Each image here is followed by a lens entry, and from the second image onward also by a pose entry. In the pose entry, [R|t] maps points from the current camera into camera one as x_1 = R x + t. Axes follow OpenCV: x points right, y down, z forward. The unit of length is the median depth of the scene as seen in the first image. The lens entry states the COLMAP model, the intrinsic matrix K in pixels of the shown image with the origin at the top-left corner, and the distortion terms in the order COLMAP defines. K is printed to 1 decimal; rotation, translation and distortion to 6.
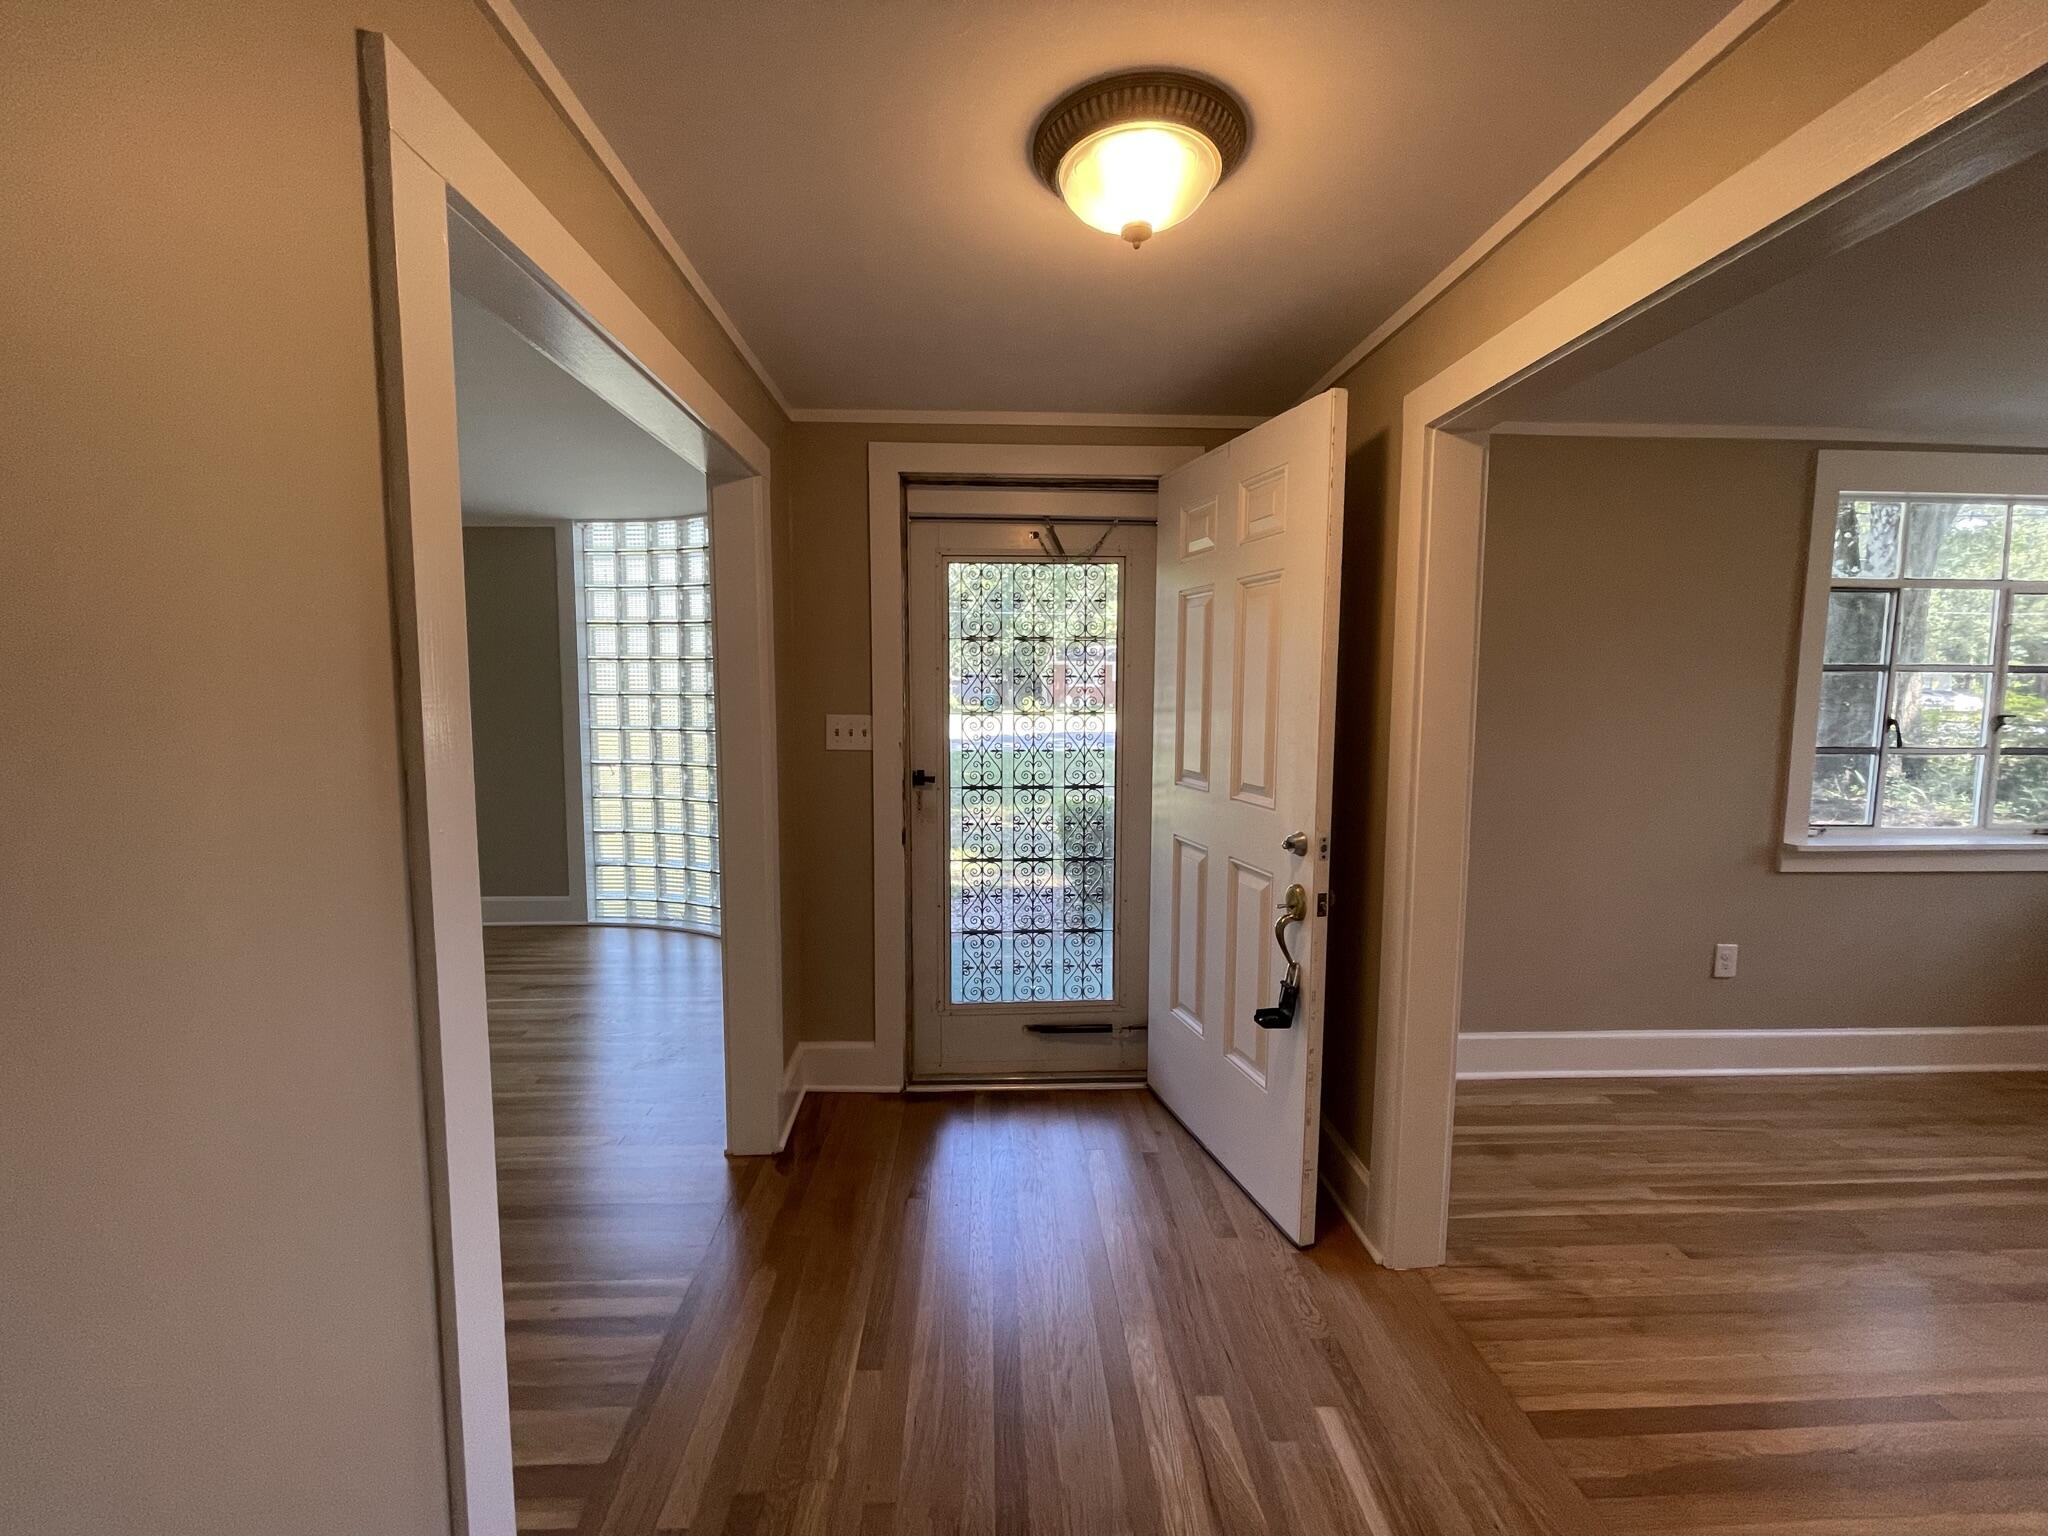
lens RADIAL K [[825.3, 0, 1027.3], [0, 825.3, 763.5], [0, 0, 1]] dist [-0.002799, 0.000183]
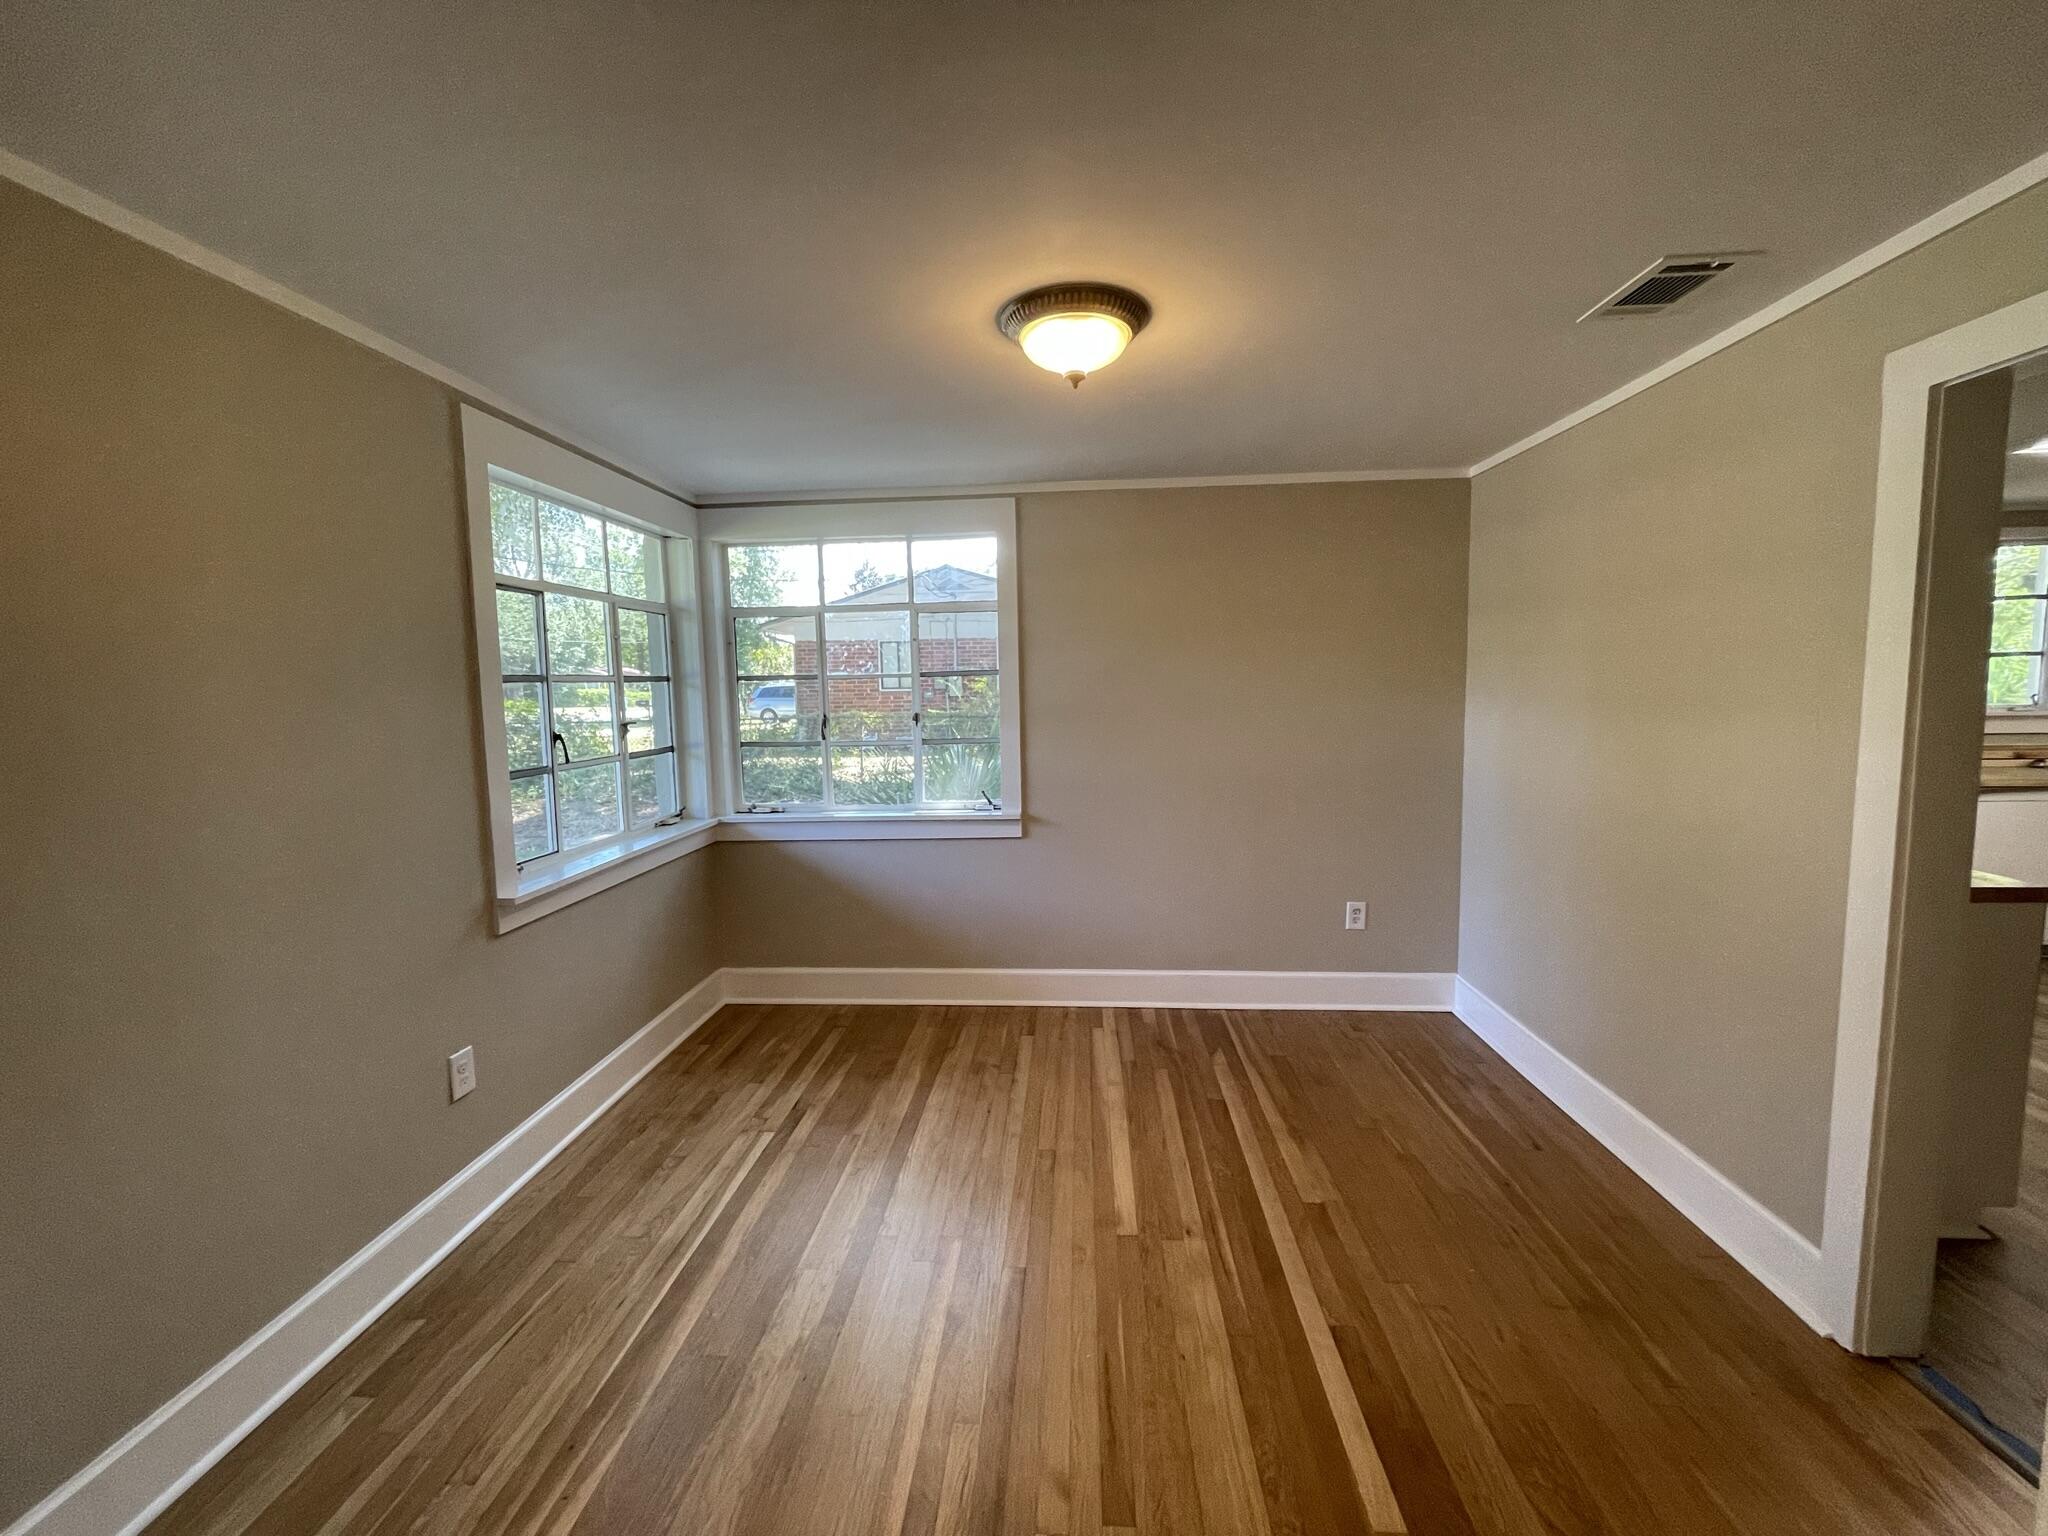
lens RADIAL K [[825.3, 0, 1017.6], [0, 825.3, 763.6], [0, 0, 1]] dist [-0.002799, 0.000183]
pose [[0.124508, -0.103119, 0.986846, 0.205009], [0.104654, 0.990402, 0.090287, -0.051554], [-0.986684, 0.092036, 0.134105, 0.379897]]
